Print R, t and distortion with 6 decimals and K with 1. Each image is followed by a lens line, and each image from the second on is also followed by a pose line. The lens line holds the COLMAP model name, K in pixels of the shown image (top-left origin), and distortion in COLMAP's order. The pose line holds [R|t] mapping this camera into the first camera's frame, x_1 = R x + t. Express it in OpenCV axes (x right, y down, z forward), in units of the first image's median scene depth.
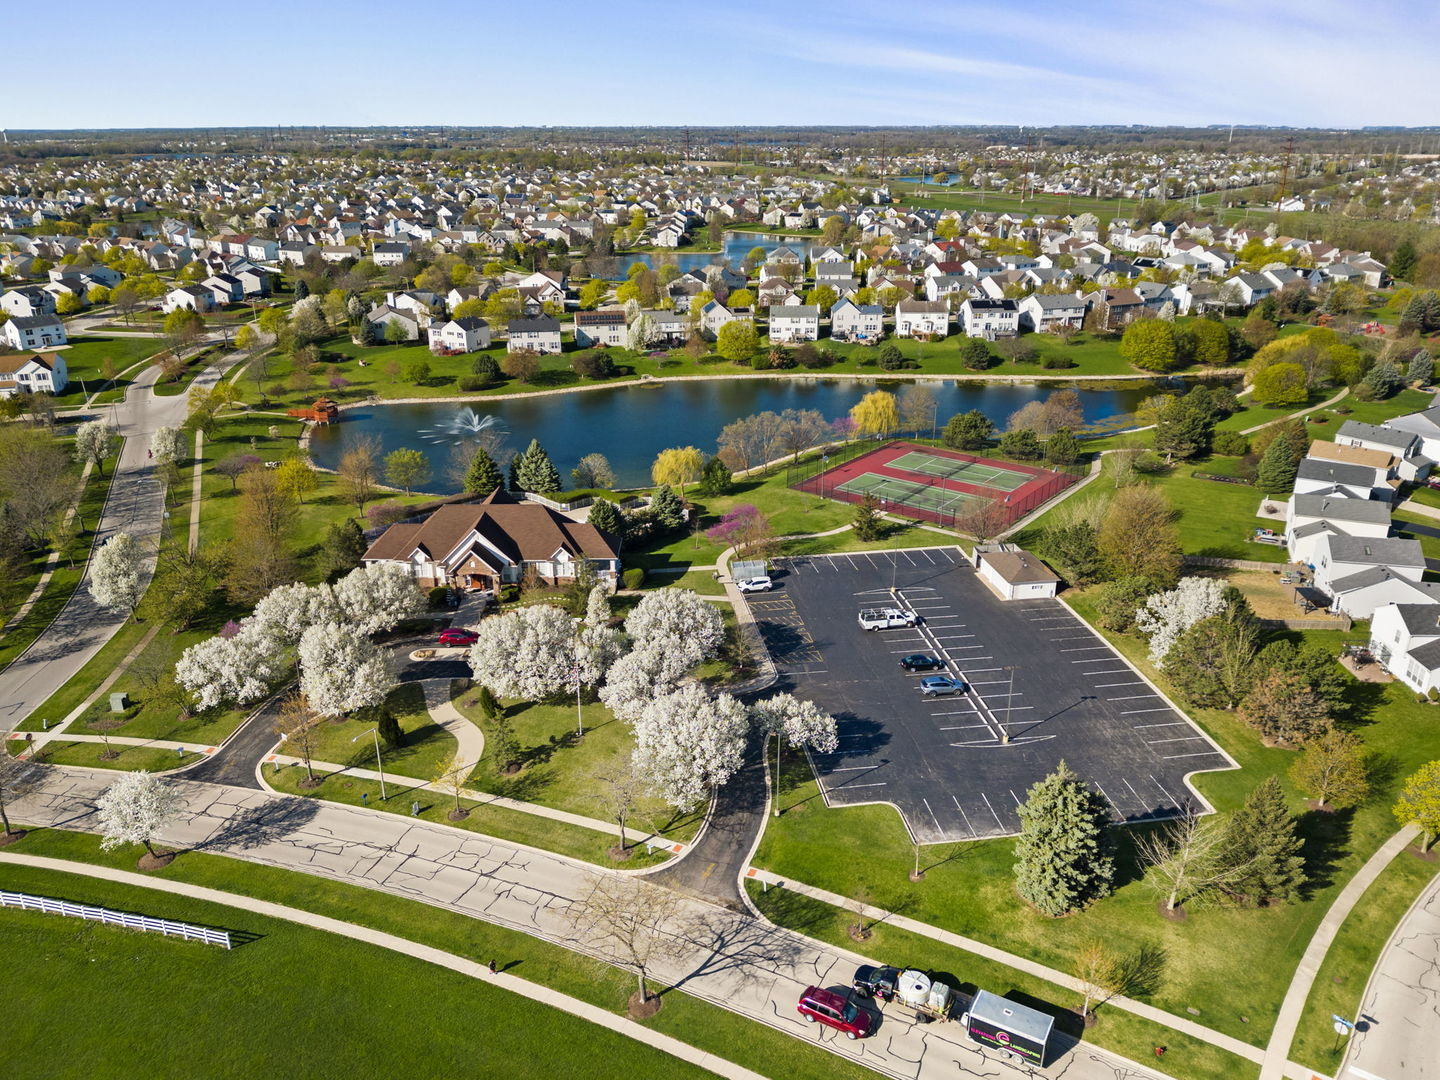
lens RADIAL K [[1029.5, 0, 723.9], [0, 1029.5, 535.7], [0, 0, 1]] dist [0.079471, -0.161578]
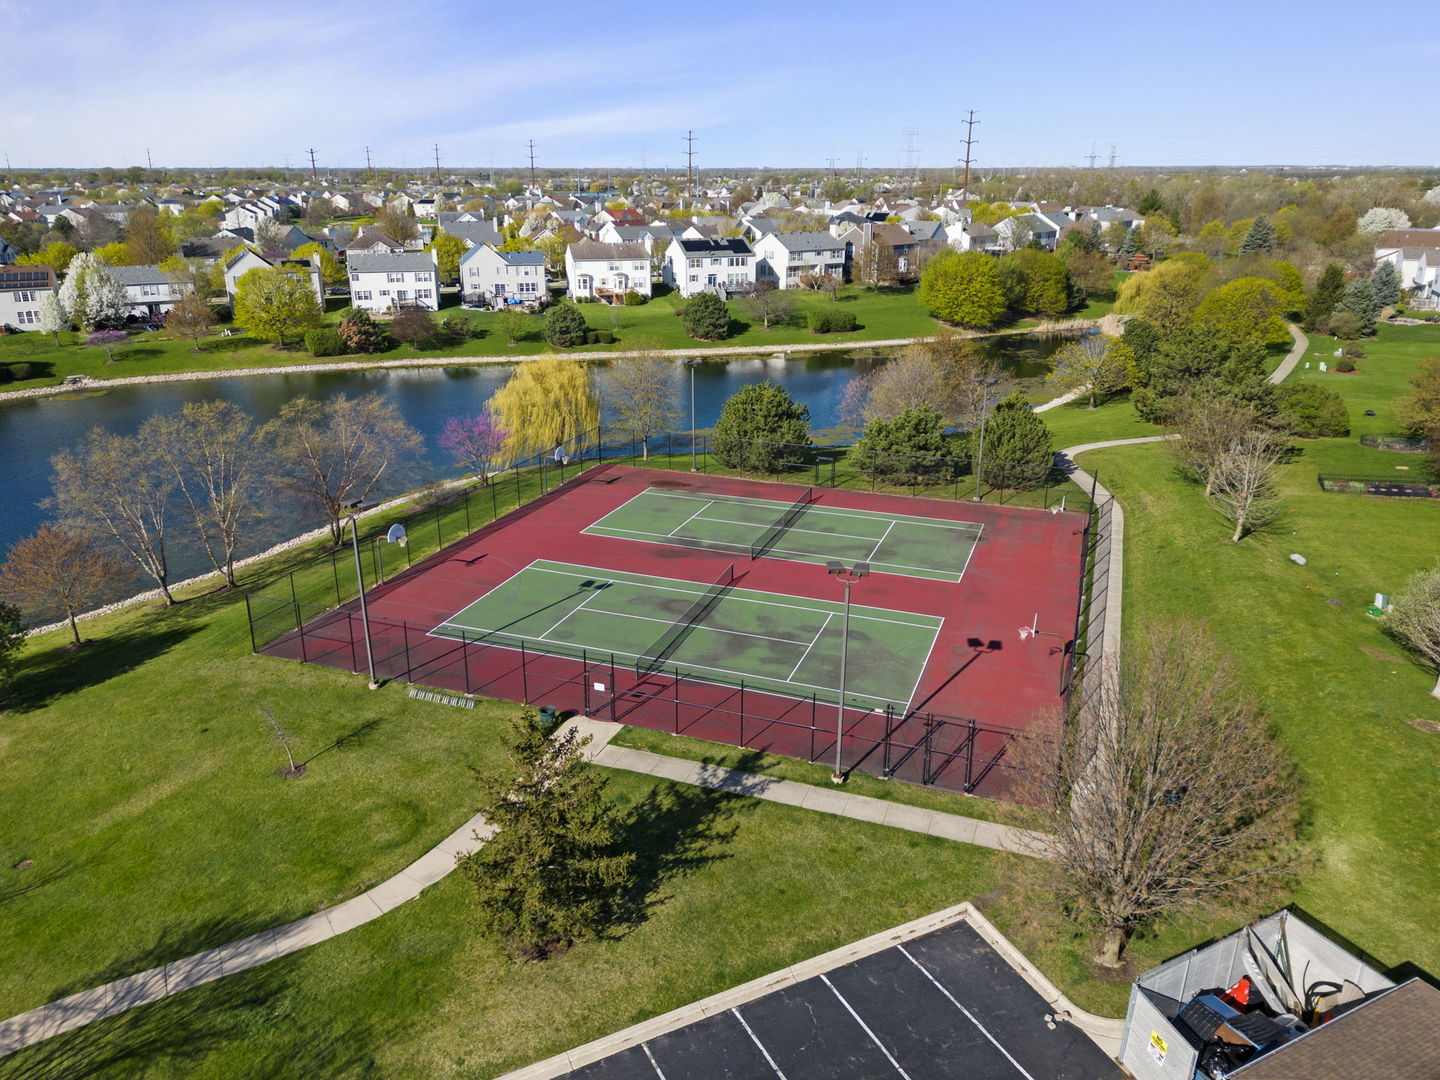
lens RADIAL K [[1029.5, 0, 723.9], [0, 1029.5, 535.7], [0, 0, 1]] dist [0.079471, -0.161578]
pose [[0.951127, -0.099672, 0.292272, 0.061921], [0.109078, 0.993904, -0.016021, -0.035548], [-0.288893, 0.047119, 0.956201, 0.408914]]
